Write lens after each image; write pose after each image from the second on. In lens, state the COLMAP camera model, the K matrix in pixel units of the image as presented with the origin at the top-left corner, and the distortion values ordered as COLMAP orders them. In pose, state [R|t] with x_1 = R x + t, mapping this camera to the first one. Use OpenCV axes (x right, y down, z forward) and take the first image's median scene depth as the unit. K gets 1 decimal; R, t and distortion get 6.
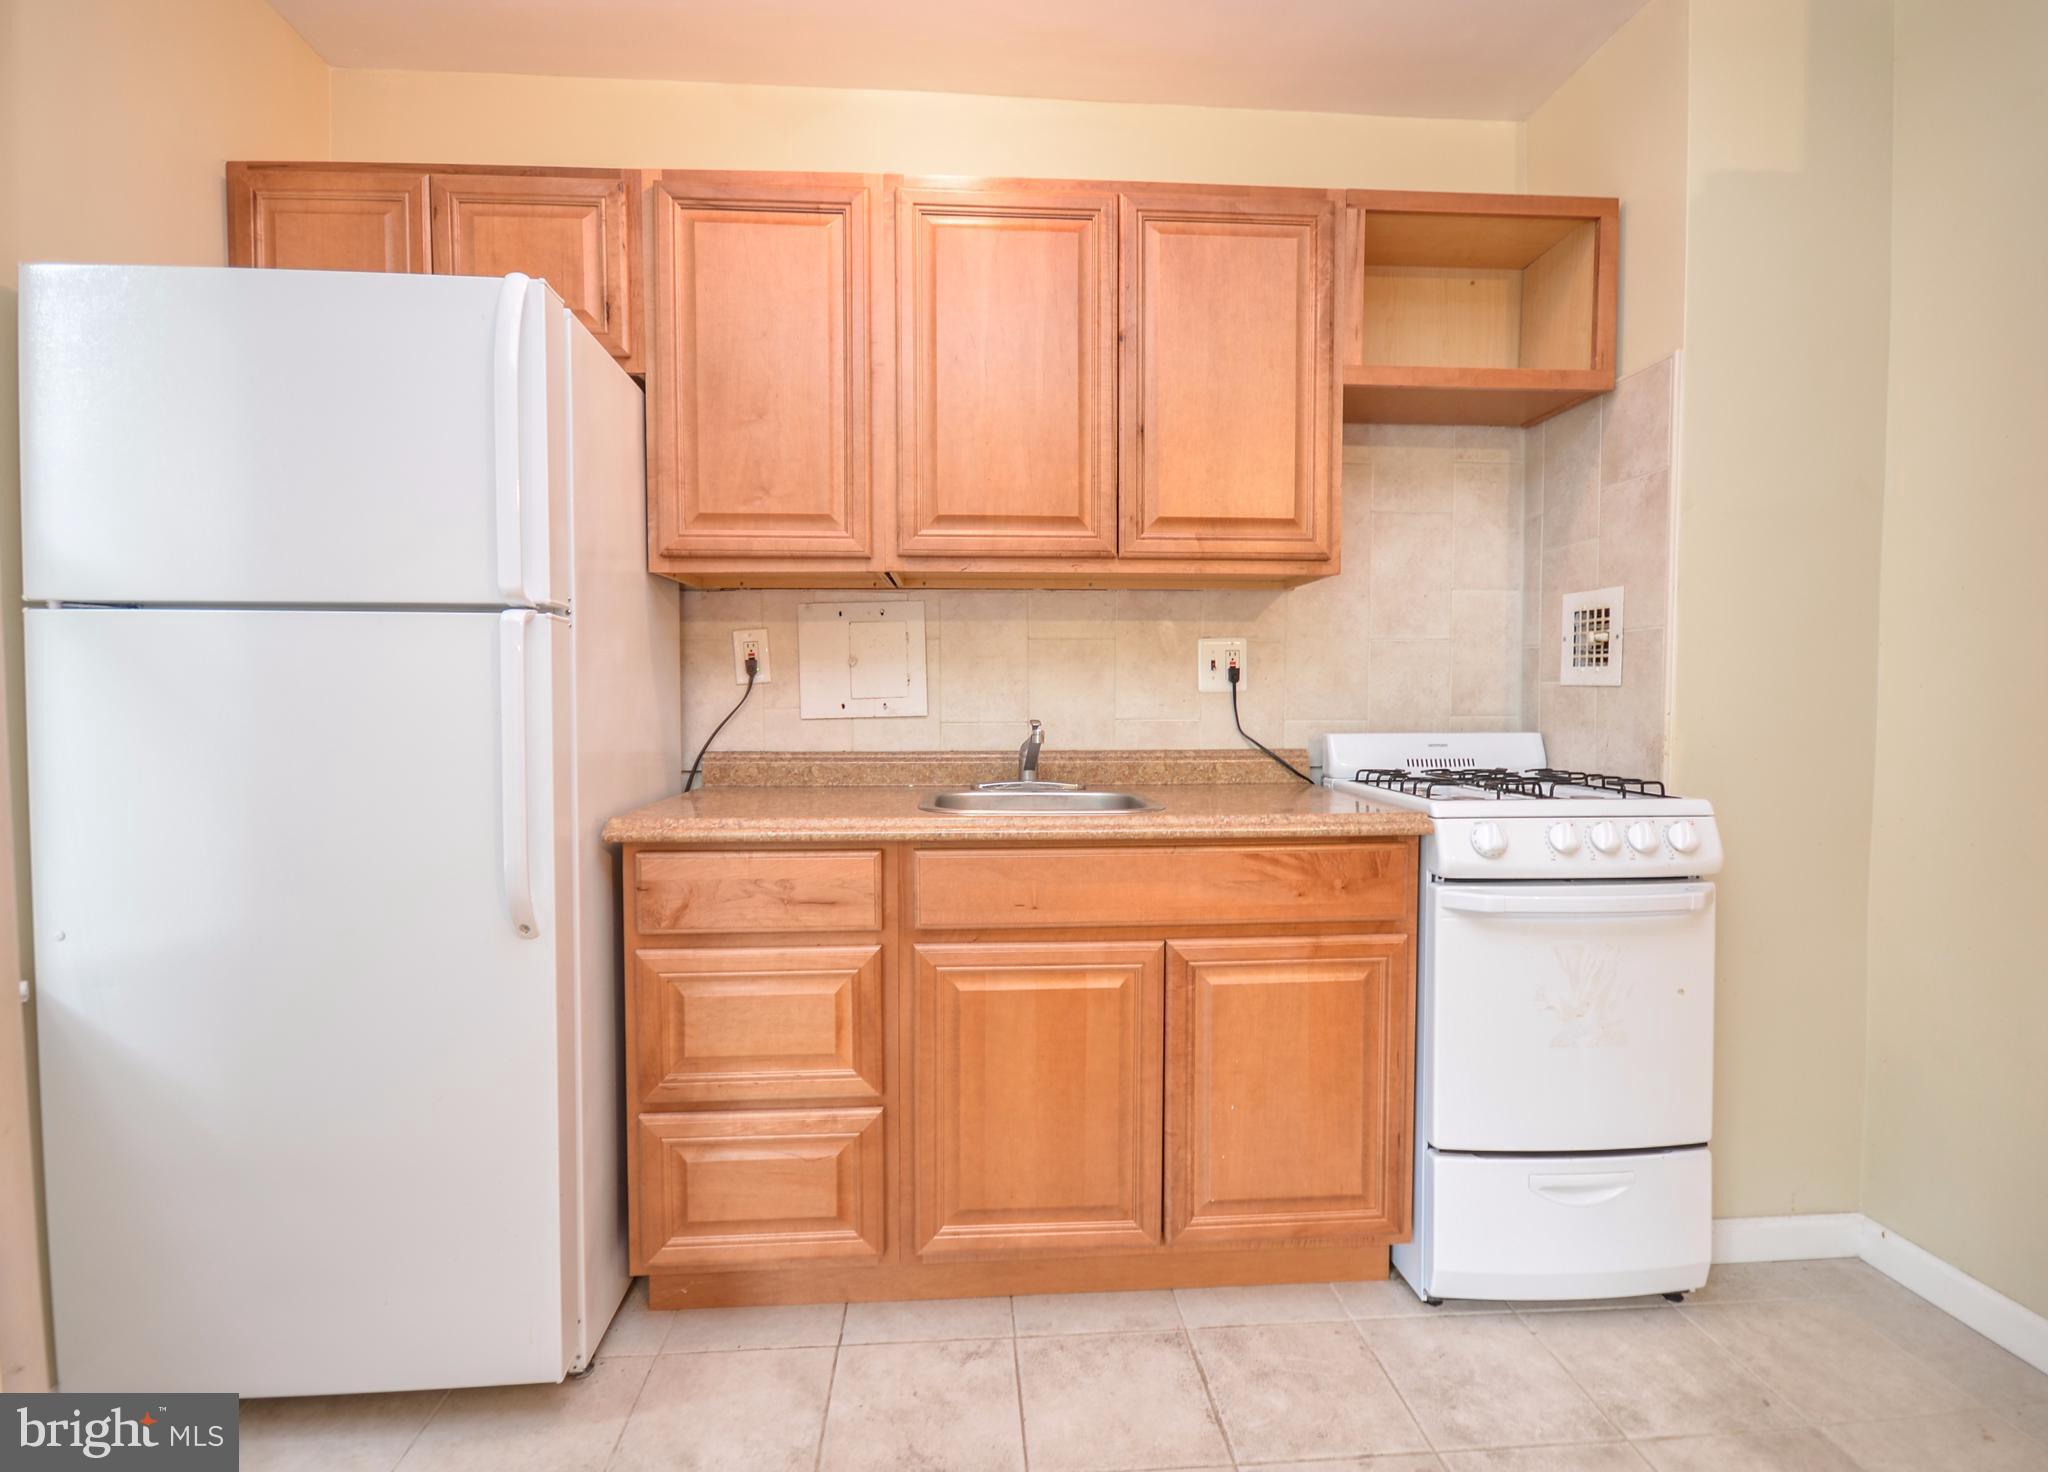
lens RADIAL K [[1041.2, 0, 1024.0], [0, 1041.2, 736.0], [0, 0, 1]] dist [-0.002108, 0.000114]
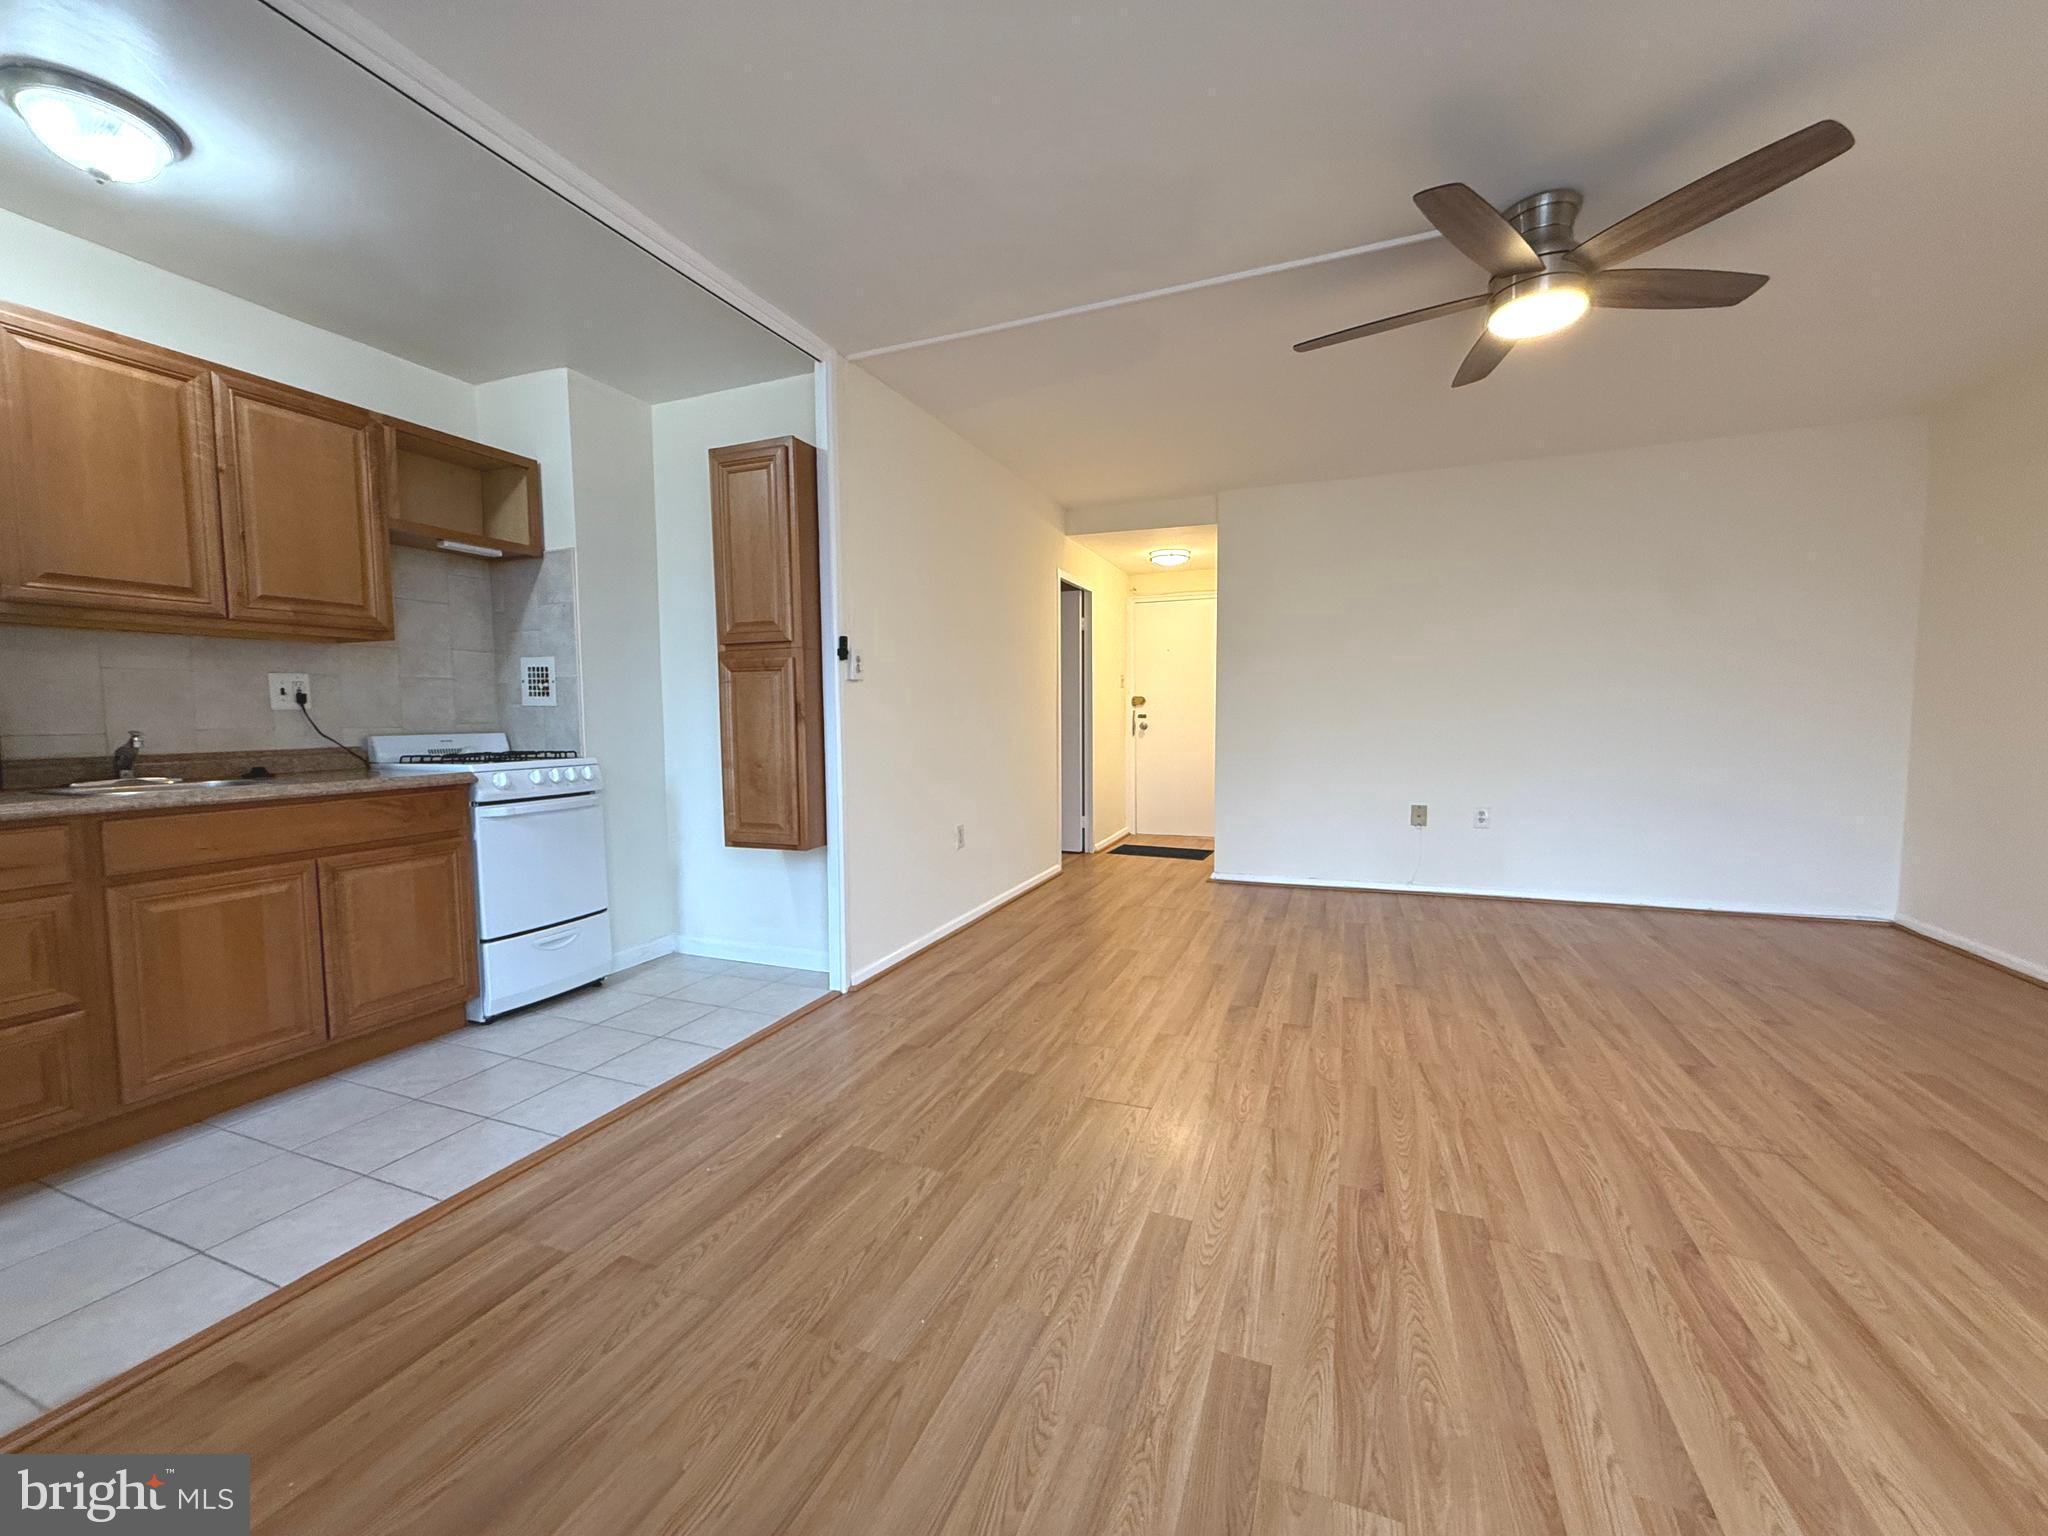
lens RADIAL K [[813.5, 0, 1024.0], [0, 813.5, 768.0], [0, 0, 1]] dist [0.000291, -0.000483]
pose [[0.442188, -0.064136, 0.894626, -0.455450], [0.041428, 0.997836, 0.051058, 0.028620], [-0.895965, 0.014485, 0.443888, -0.523557]]
